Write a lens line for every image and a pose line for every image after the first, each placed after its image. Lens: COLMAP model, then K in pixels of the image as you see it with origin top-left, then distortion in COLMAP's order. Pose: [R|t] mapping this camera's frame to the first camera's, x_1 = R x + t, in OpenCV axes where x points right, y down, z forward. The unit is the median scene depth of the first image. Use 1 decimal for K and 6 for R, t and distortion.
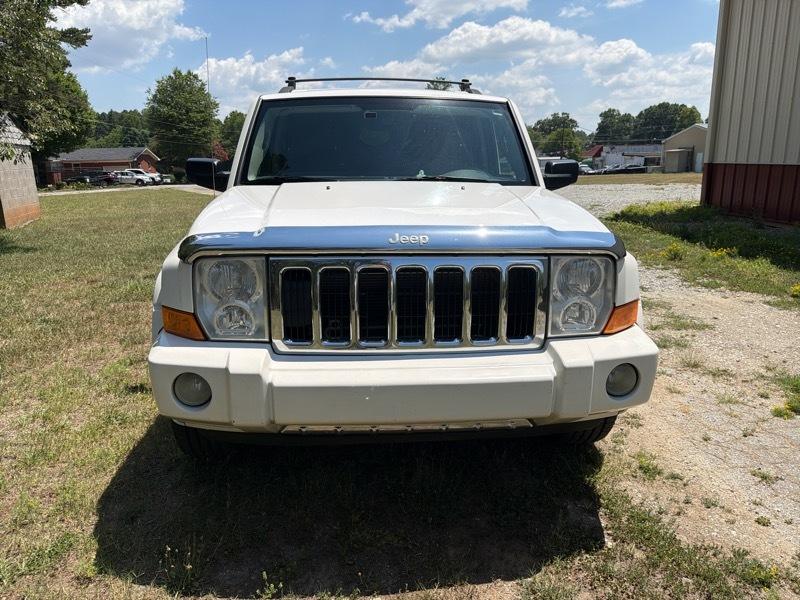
lens RADIAL K [[564.7, 0, 398.6], [0, 564.7, 294.6], [0, 0, 1]] dist [0.034699, -0.045905]
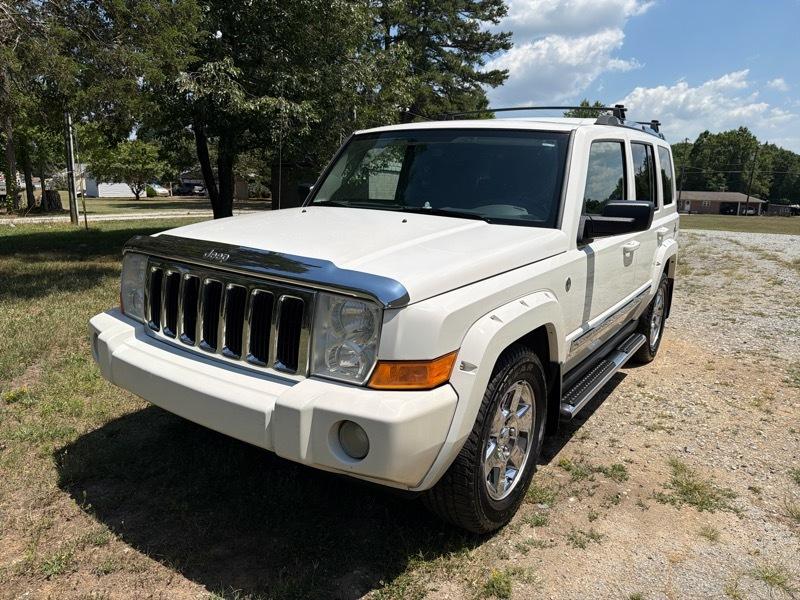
lens RADIAL K [[564.7, 0, 394.5], [0, 564.7, 296.7], [0, 0, 1]] dist [0.034699, -0.045905]
pose [[0.778464, 0.159896, -0.606982, 0.778303], [-0.187011, 0.982176, 0.018888, -0.082377], [0.599183, 0.098809, 0.794491, 0.252530]]
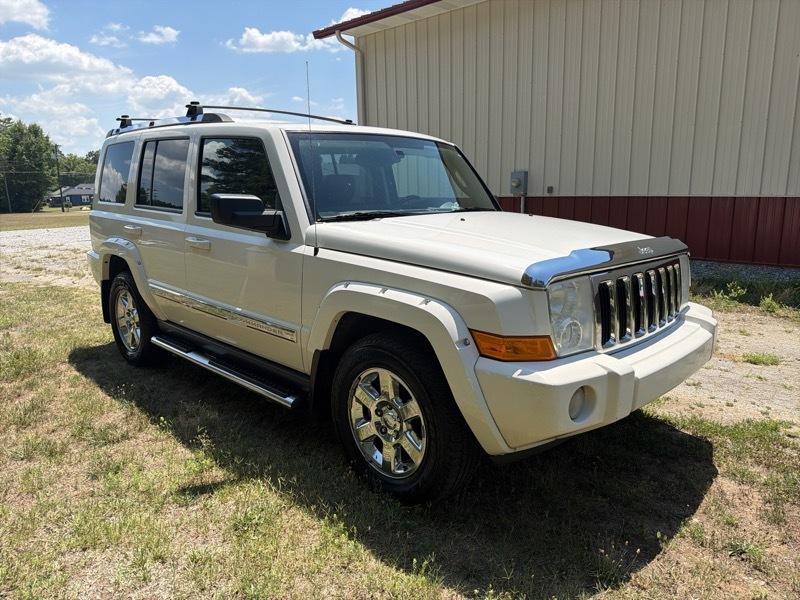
lens RADIAL K [[564.7, 0, 400.9], [0, 564.7, 304.8], [0, 0, 1]] dist [0.034699, -0.045905]
pose [[0.746590, -0.137854, 0.650845, -1.014113], [0.163943, 0.986250, 0.020835, -0.075166], [-0.644768, 0.091146, 0.758924, 0.290759]]
